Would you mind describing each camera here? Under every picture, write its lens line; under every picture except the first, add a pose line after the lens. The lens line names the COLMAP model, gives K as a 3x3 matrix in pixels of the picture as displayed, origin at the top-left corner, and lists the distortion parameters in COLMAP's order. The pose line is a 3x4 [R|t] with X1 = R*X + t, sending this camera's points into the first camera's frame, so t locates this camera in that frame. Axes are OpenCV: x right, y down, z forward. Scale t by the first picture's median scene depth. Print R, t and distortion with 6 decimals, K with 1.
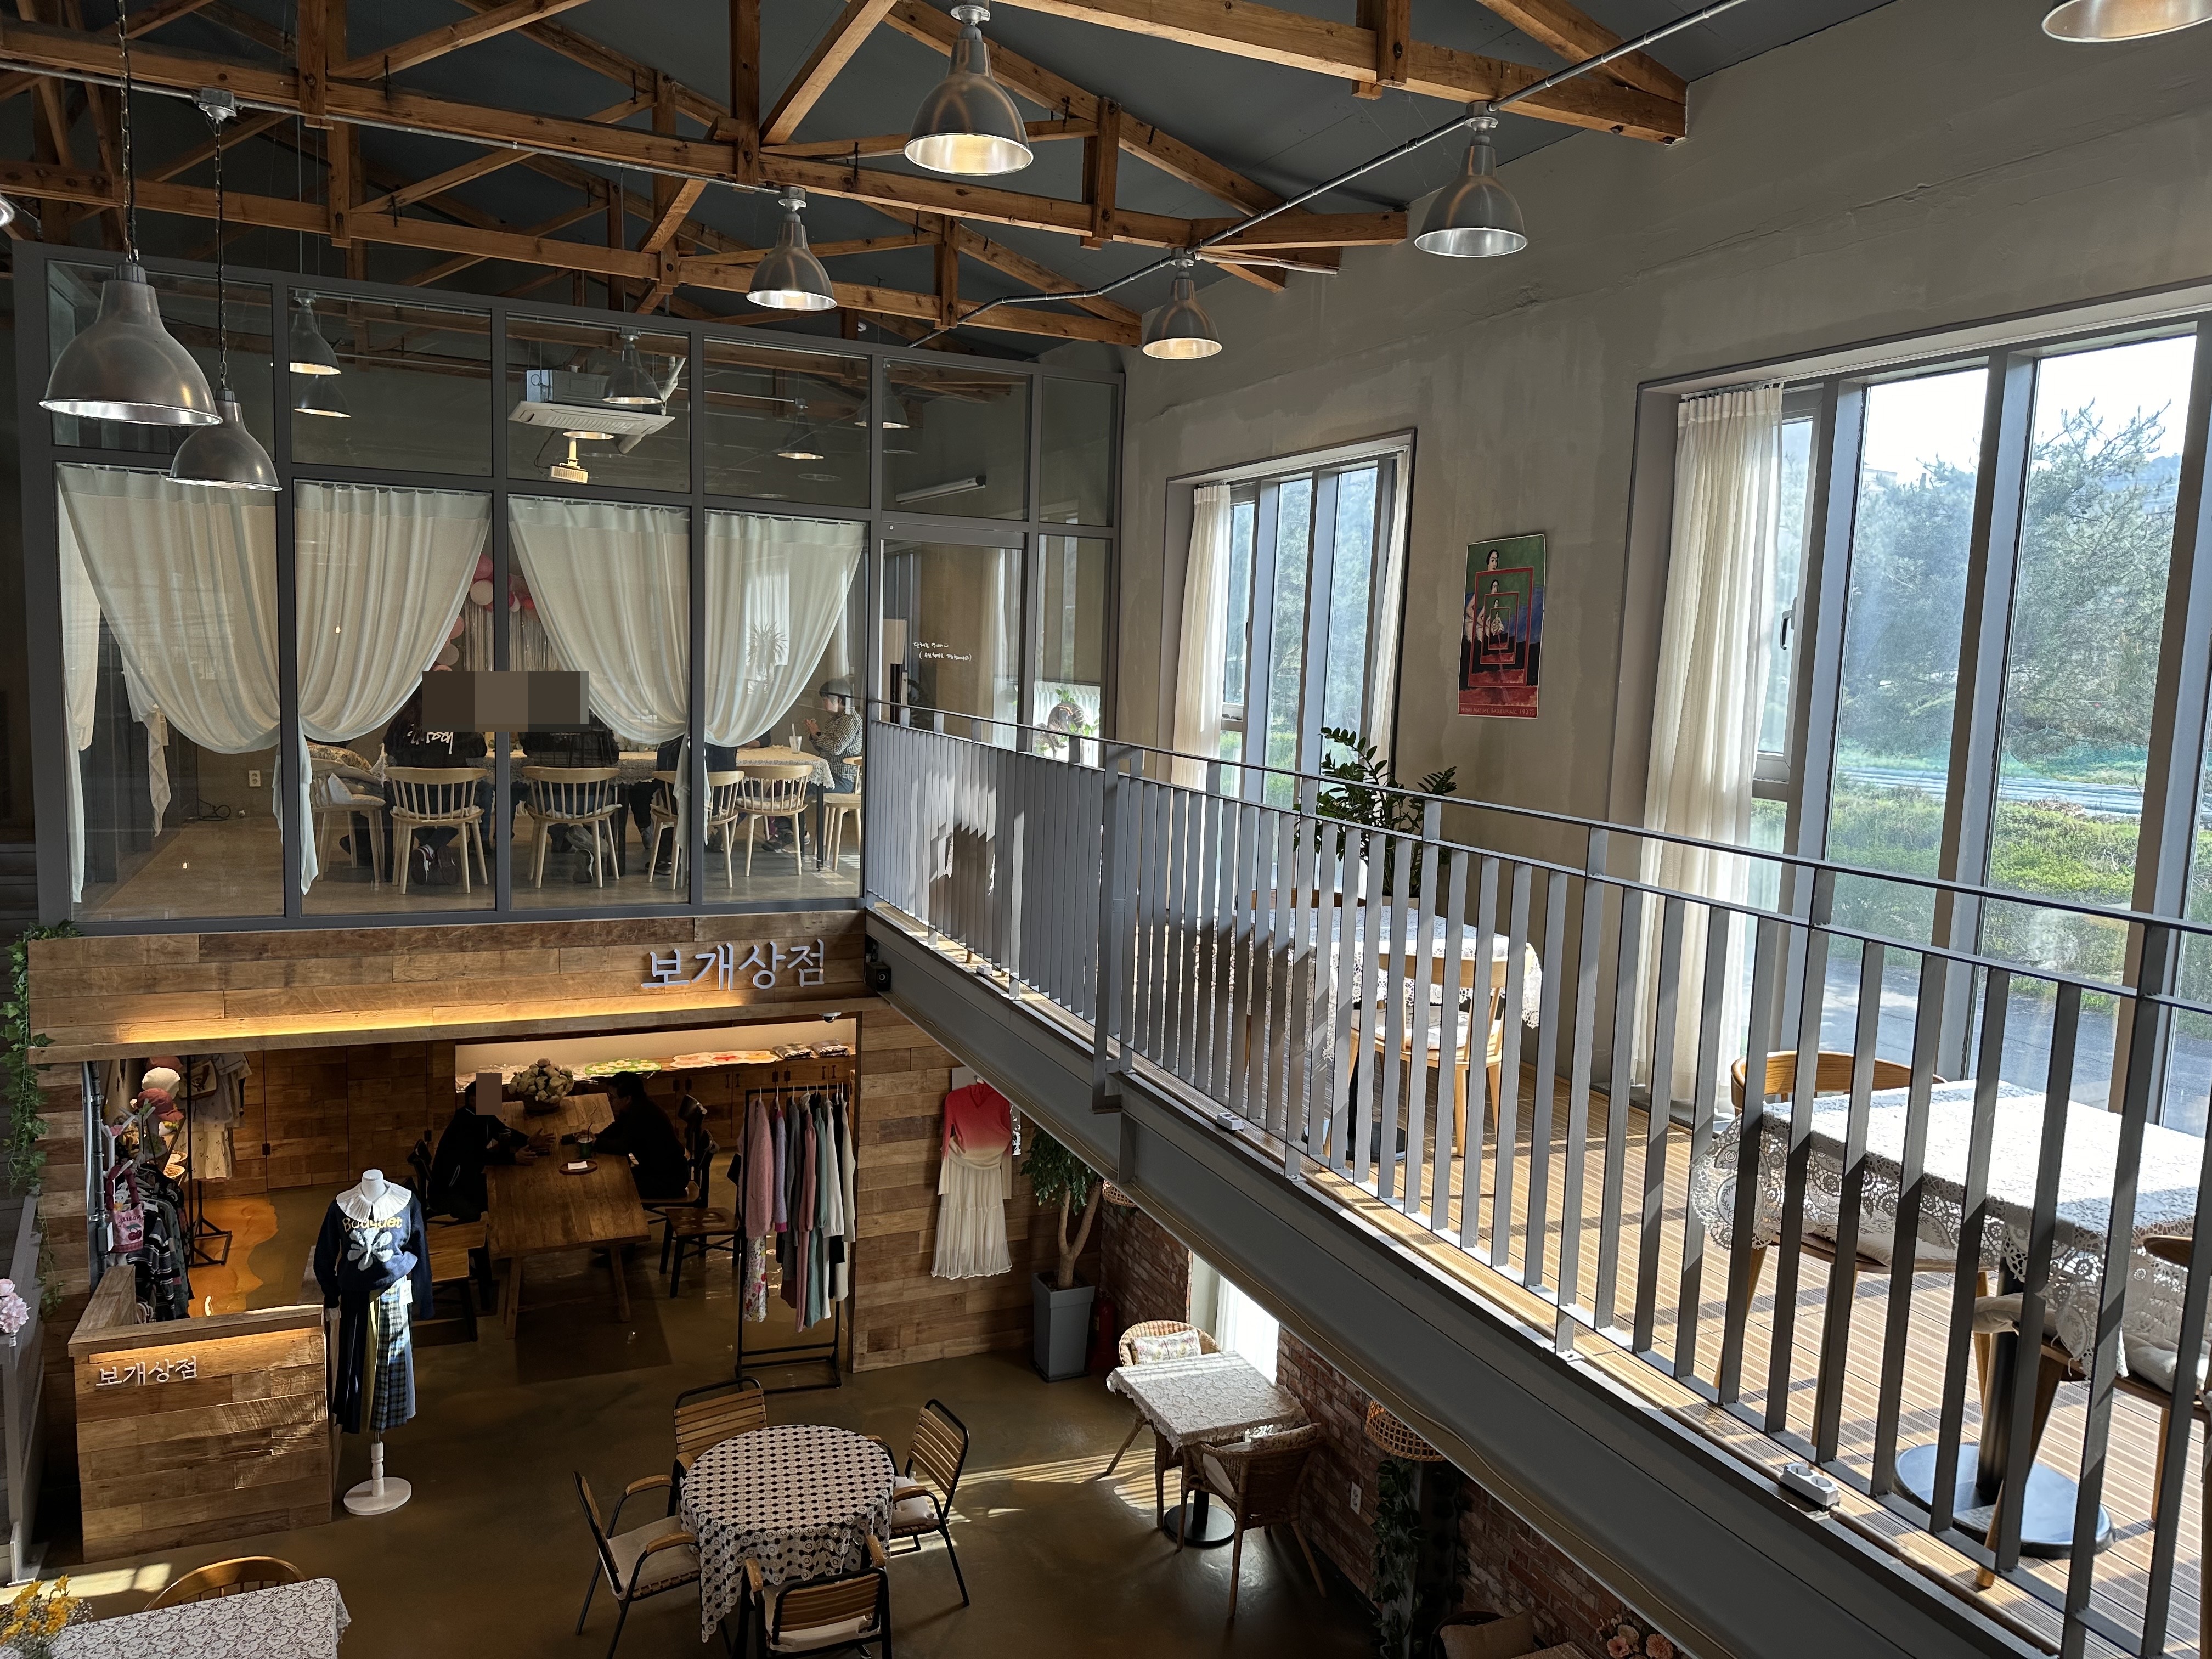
lens RADIAL K [[1551.6, 0, 1106.0], [0, 1551.6, 829.5], [0, 0, 1]] dist [0.061376, -0.080713]
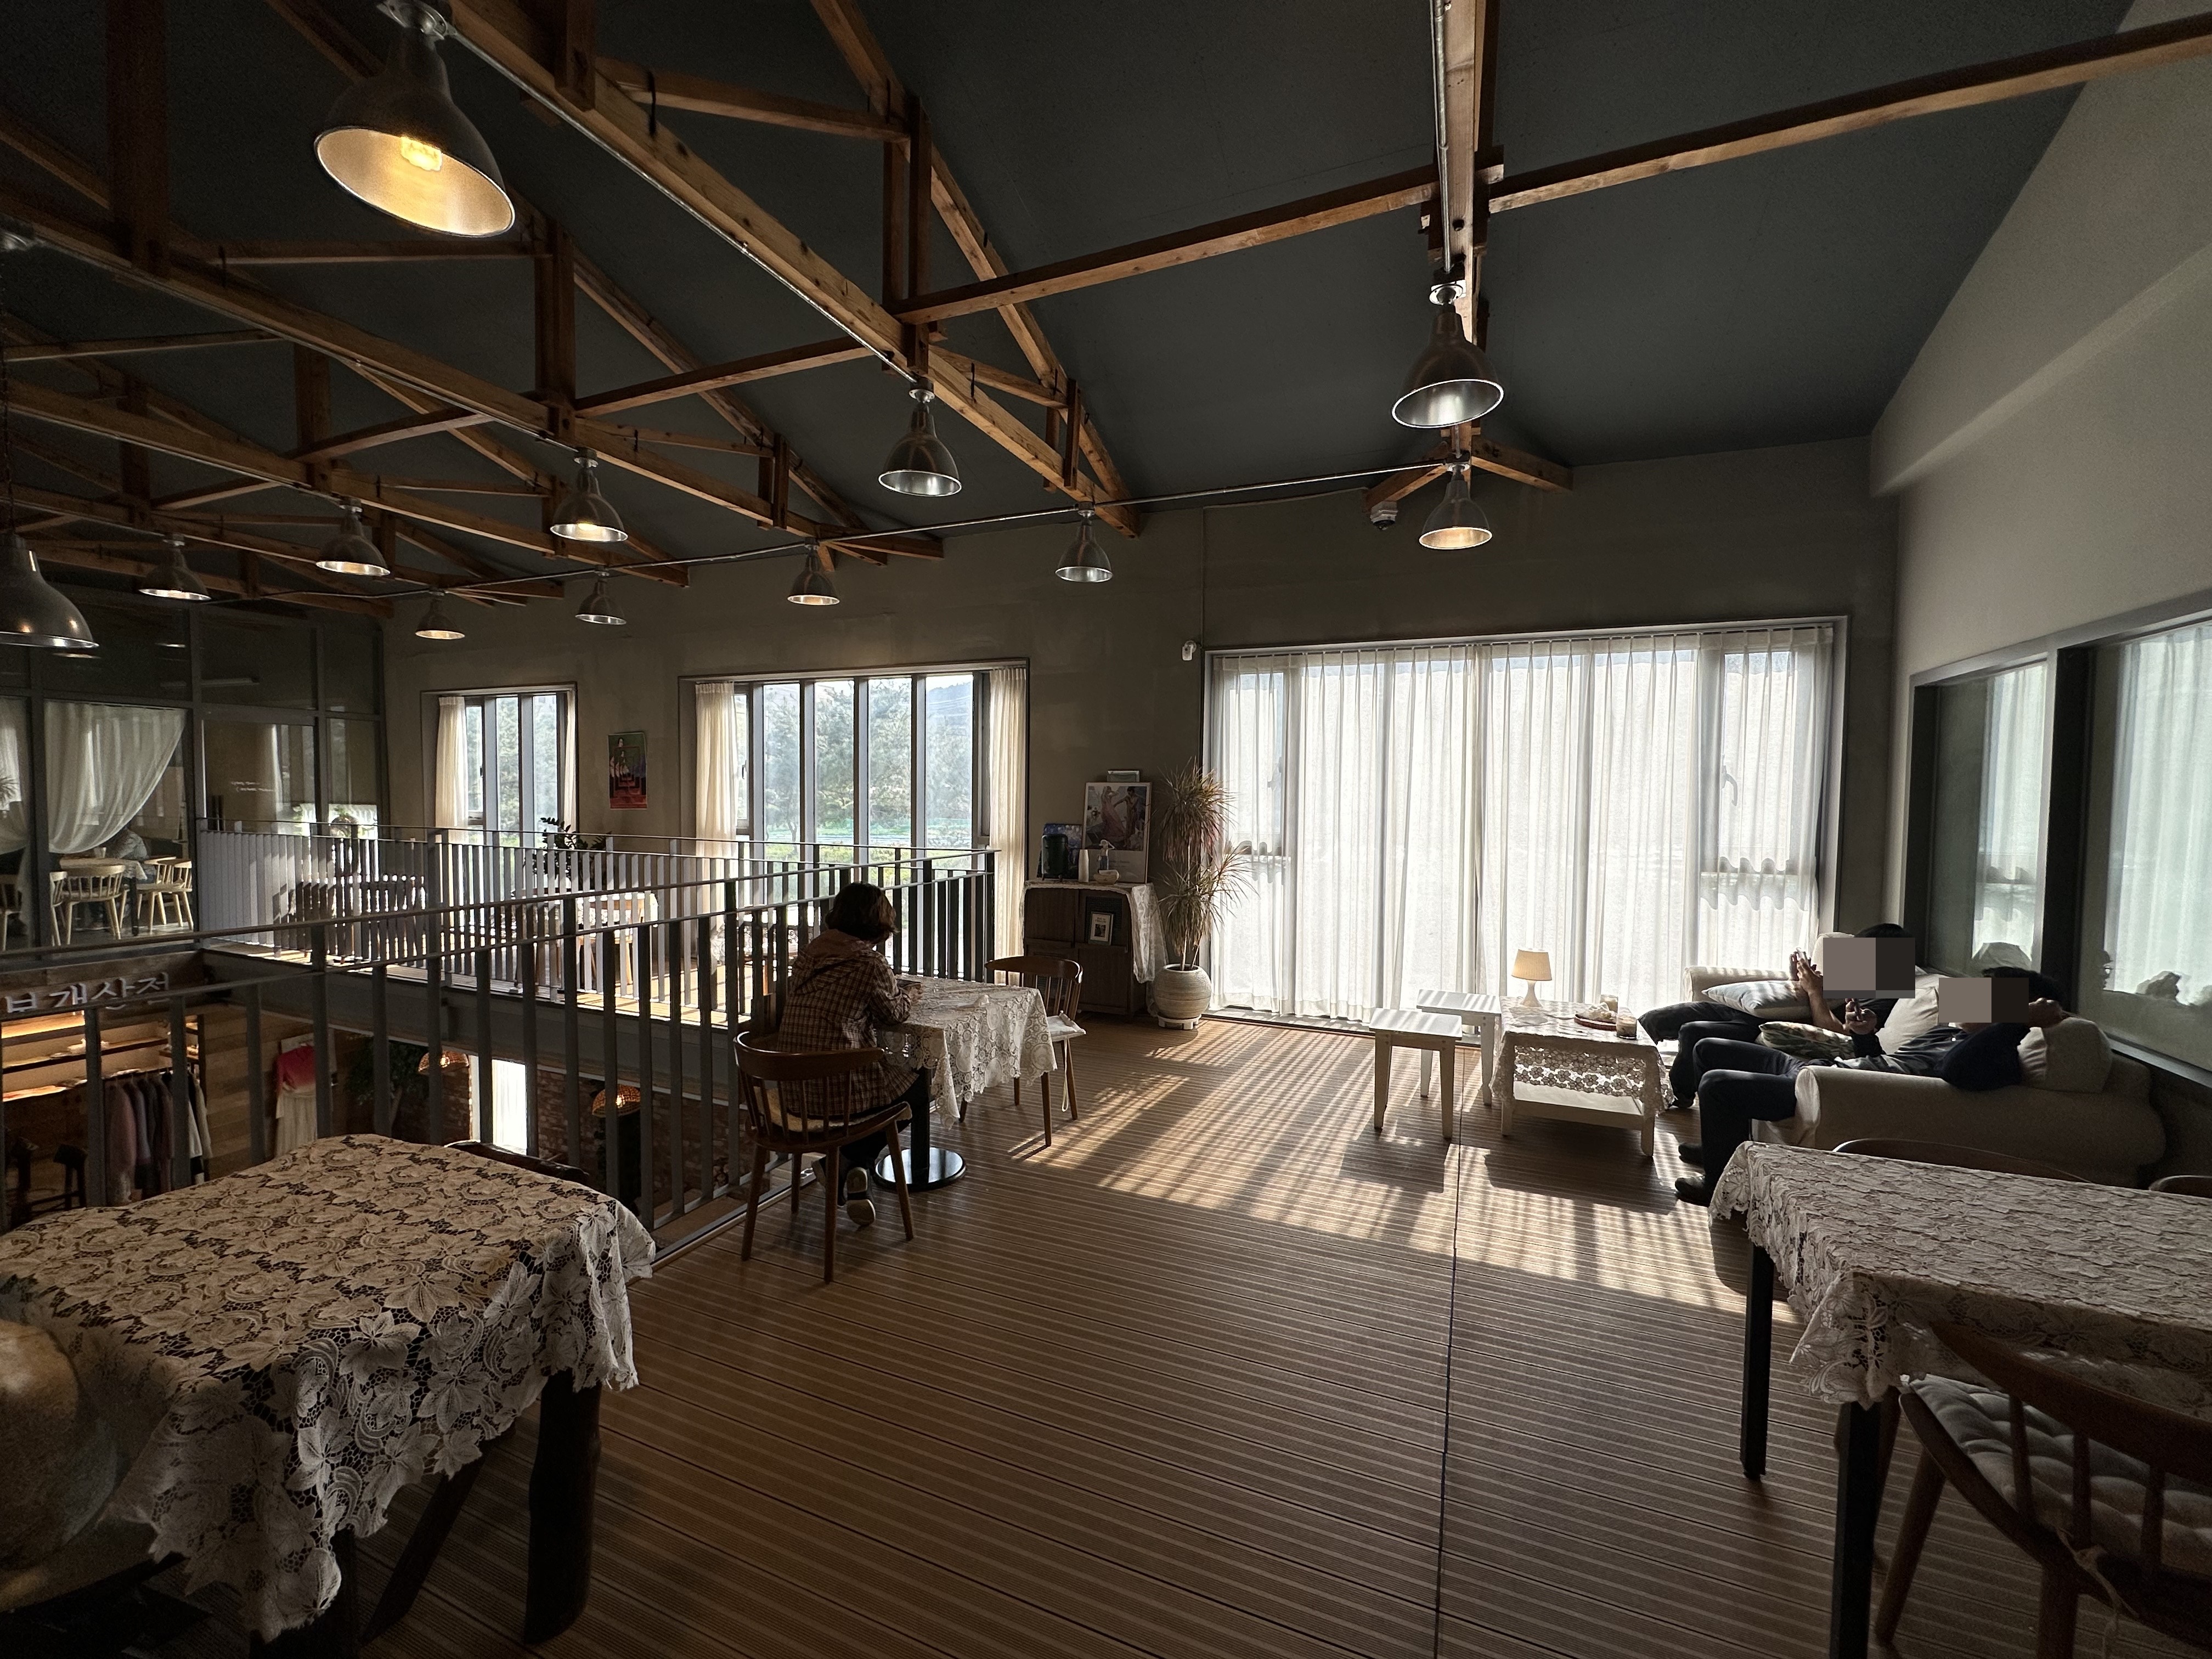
lens RADIAL K [[888.6, 0, 1106.0], [0, 888.6, 829.5], [0, 0, 1]] dist [-0.000794, 0.000089]
pose [[0.732348, -0.057446, 0.678503, -0.098867], [0.095106, 0.995297, -0.018386, 0.038592], [-0.674256, 0.077994, 0.734367, -0.347113]]
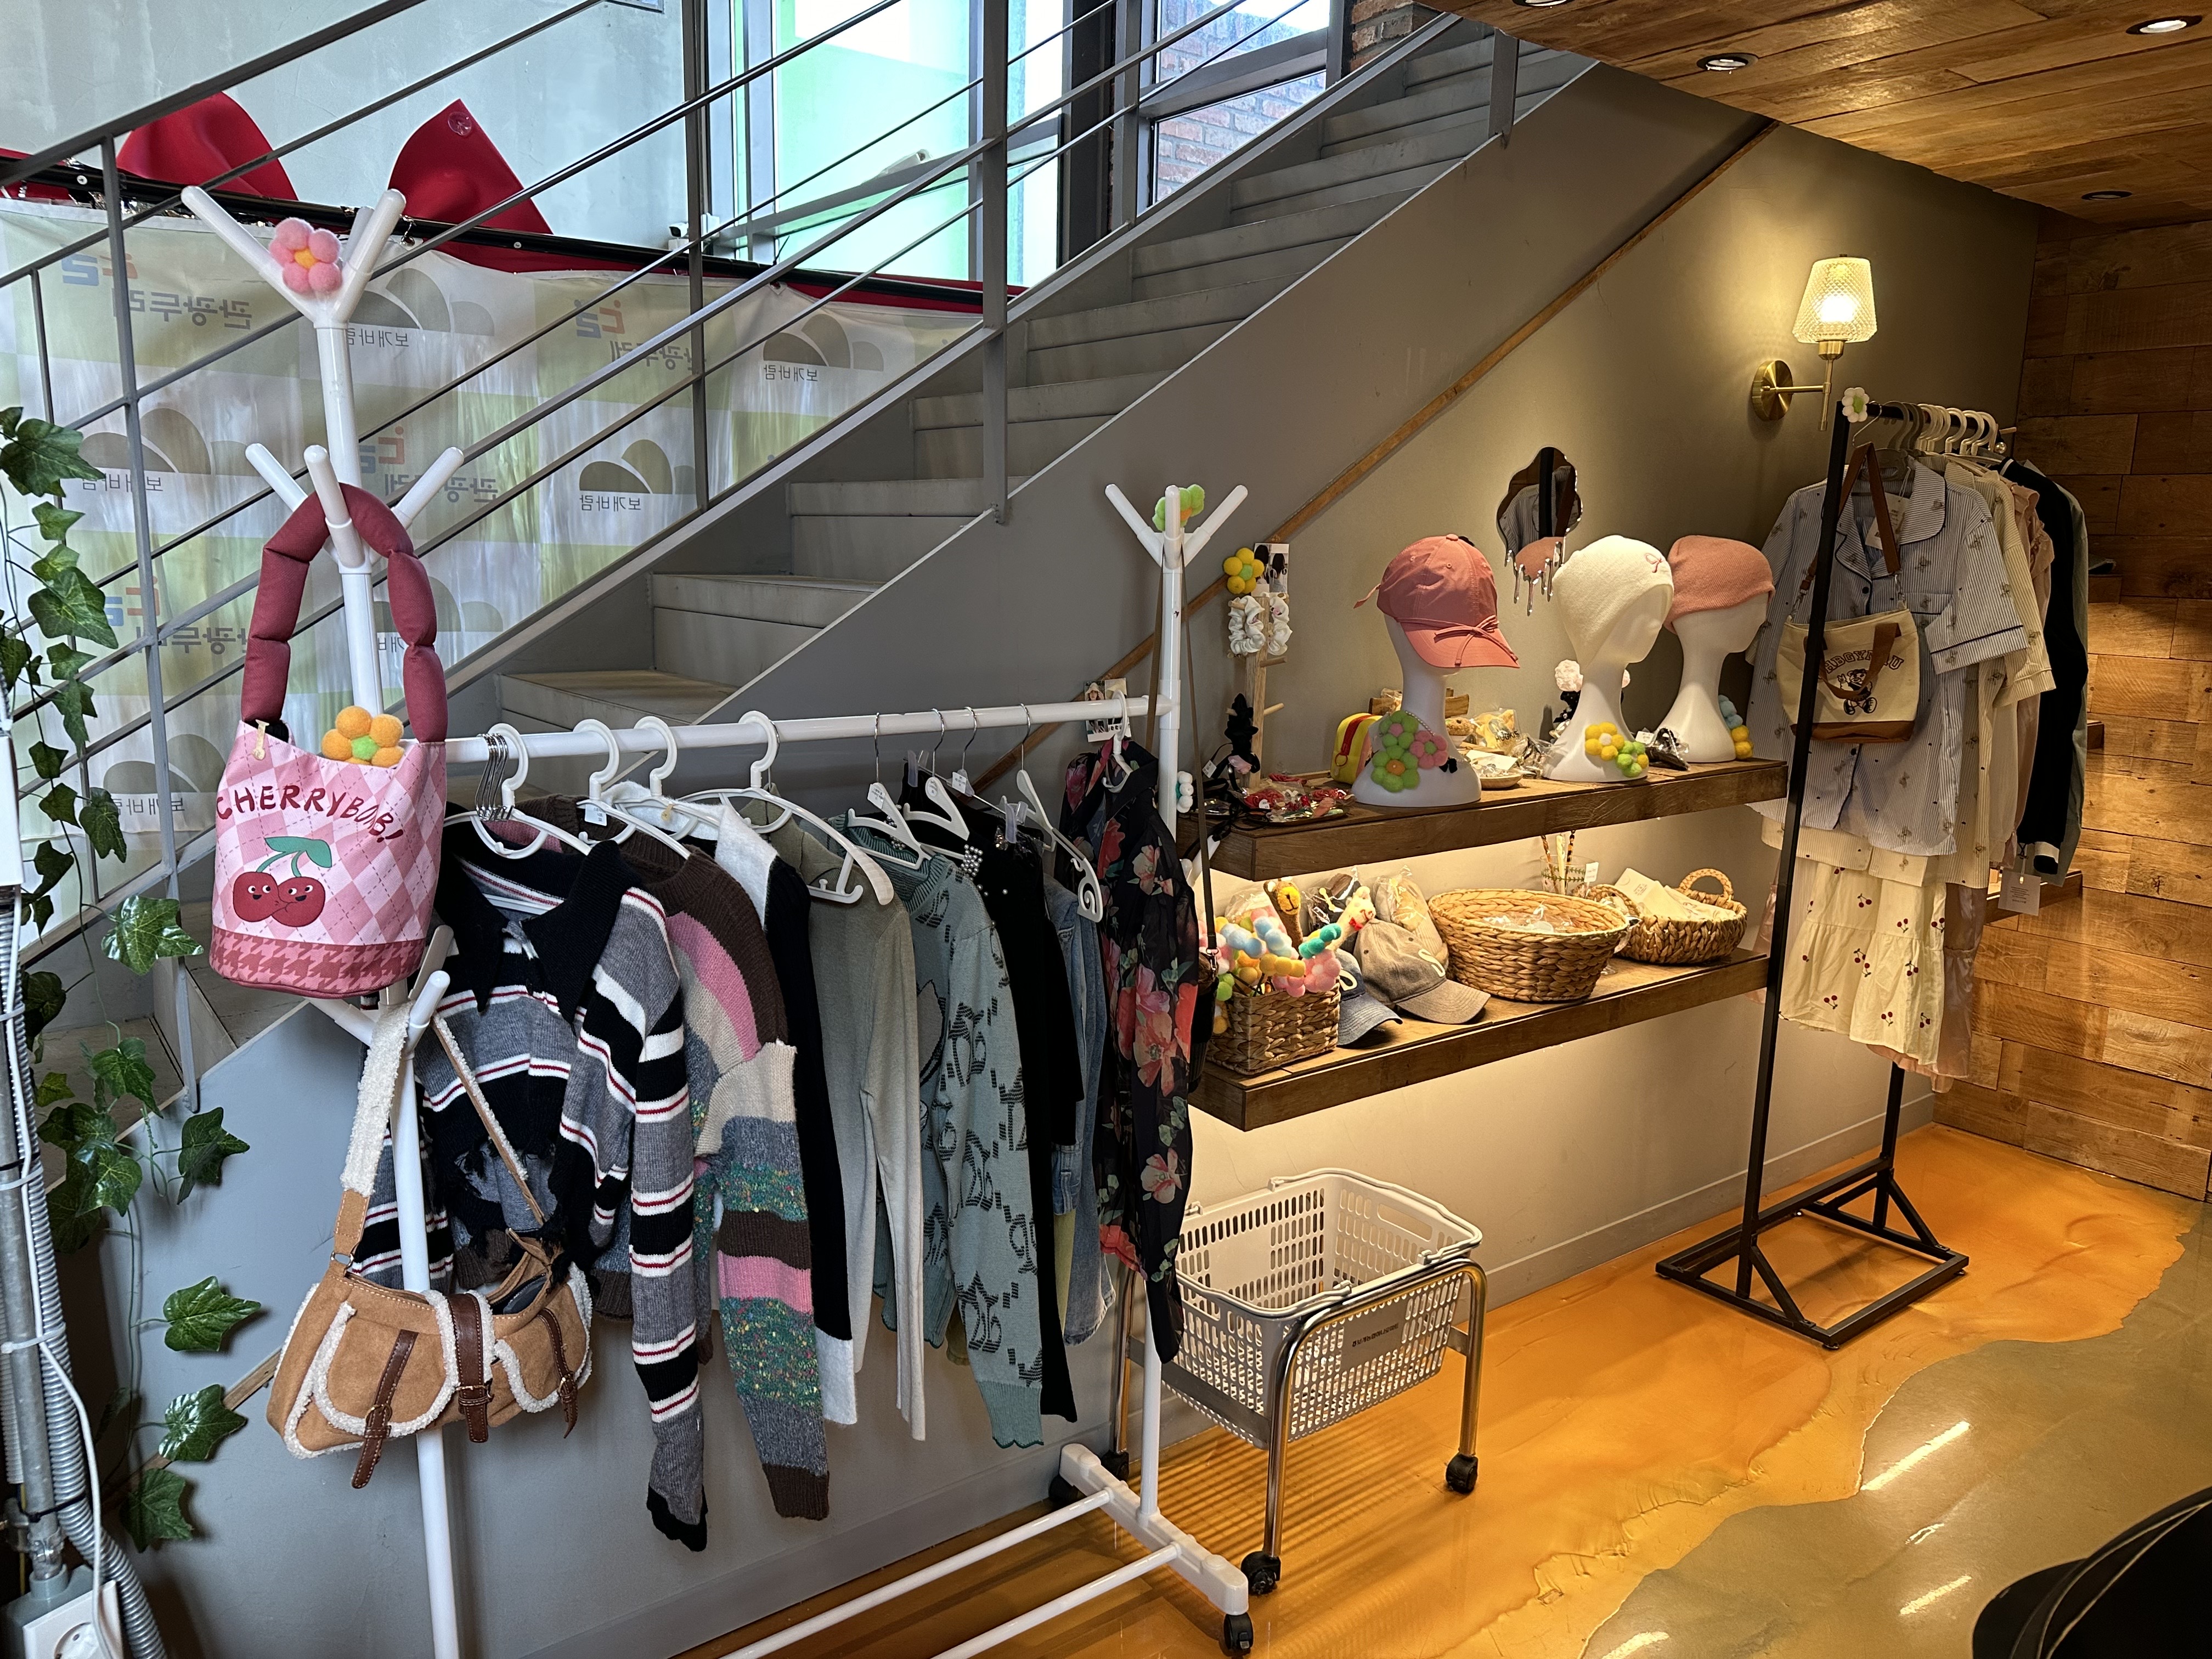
lens RADIAL K [[1566.2, 0, 1106.0], [0, 1566.2, 829.5], [0, 0, 1]] dist [-0.008318, -0.002456]
pose [[0.234533, 0.145833, -0.961107, -0.462324], [-0.124267, 0.985070, 0.119145, 0.231001], [0.964133, 0.091490, 0.249153, 1.093684]]
